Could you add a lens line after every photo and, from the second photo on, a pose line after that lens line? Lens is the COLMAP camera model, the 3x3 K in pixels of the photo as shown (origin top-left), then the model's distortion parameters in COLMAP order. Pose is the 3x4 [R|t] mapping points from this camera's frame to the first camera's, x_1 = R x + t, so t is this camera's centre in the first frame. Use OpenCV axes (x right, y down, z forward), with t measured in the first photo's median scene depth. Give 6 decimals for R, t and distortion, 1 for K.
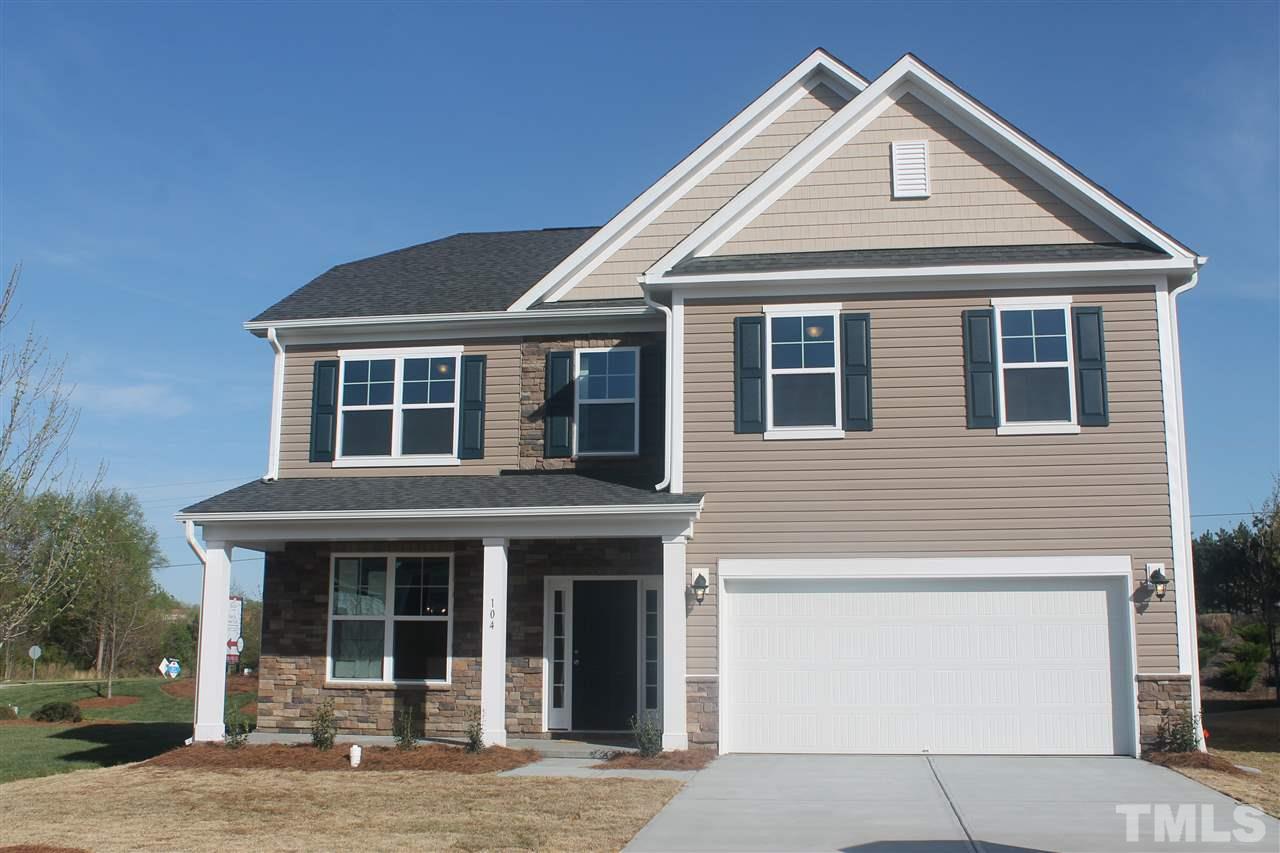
lens RADIAL K [[1292.2, 0, 644.2], [0, 1292.2, 432.8], [0, 0, 1]] dist [-0.088501, 0.000000]
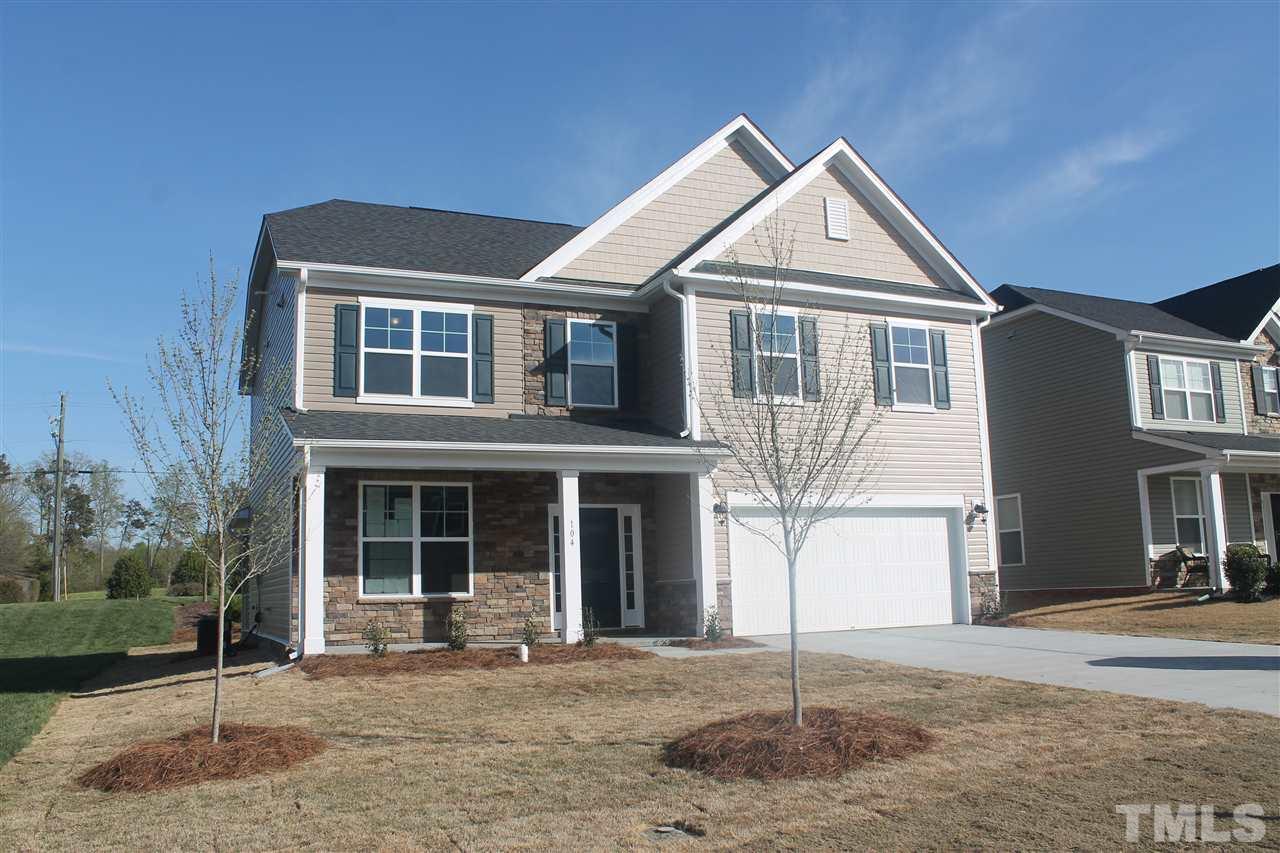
lens RADIAL K [[1071.1, 0, 641.8], [0, 1071.1, 431.2], [0, 0, 1]] dist [-0.112608, 0.032674]
pose [[0.842561, 0.050783, 0.536201, -0.583801], [-0.062173, 0.998060, 0.003170, 0.037046], [-0.535000, -0.036008, 0.844084, 0.119178]]
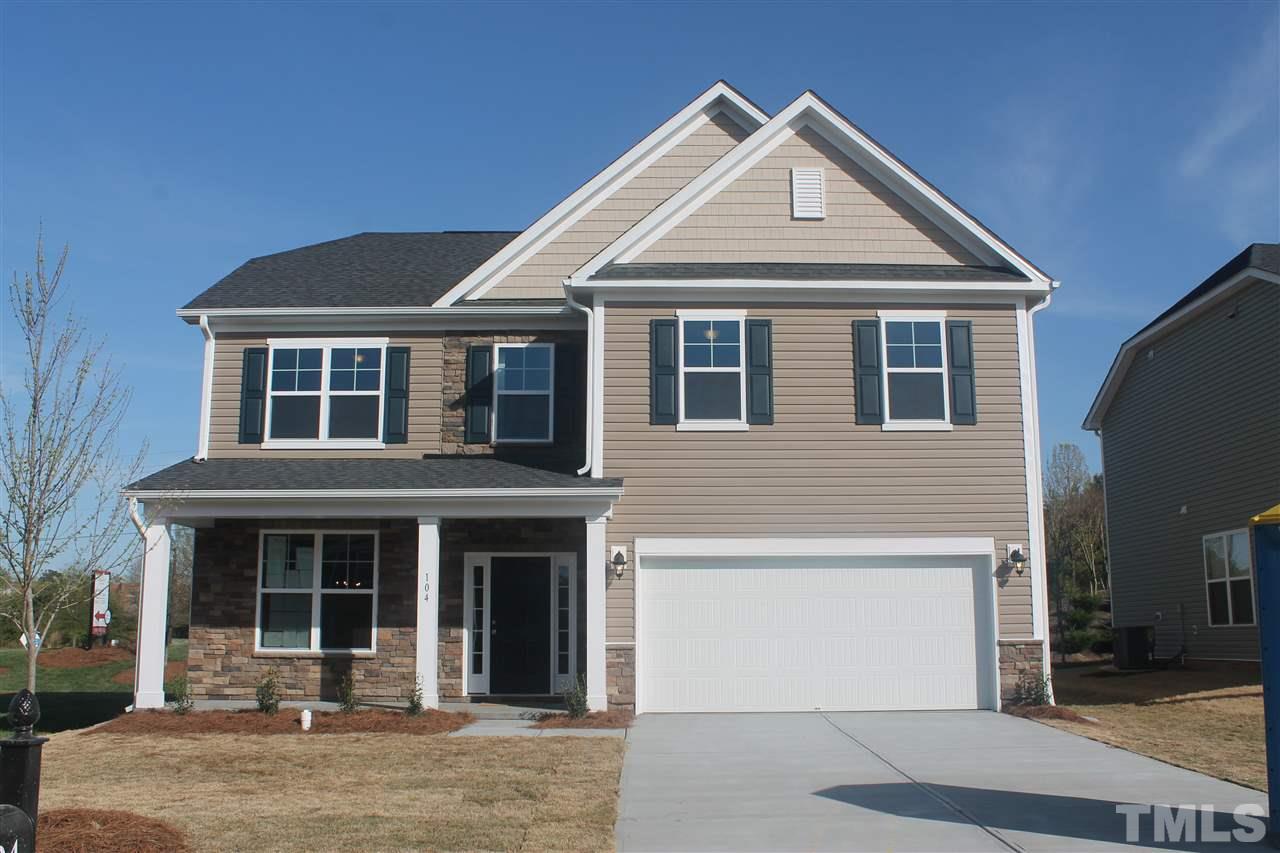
lens RADIAL K [[1180.3, 0, 640.5], [0, 1180.3, 436.0], [0, 0, 1]] dist [-0.103835, 0.000000]
pose [[0.988081, 0.018766, 0.152786, -0.090520], [-0.020270, 0.999760, 0.008295, 0.002124], [-0.152593, -0.011293, 0.988225, 0.002503]]
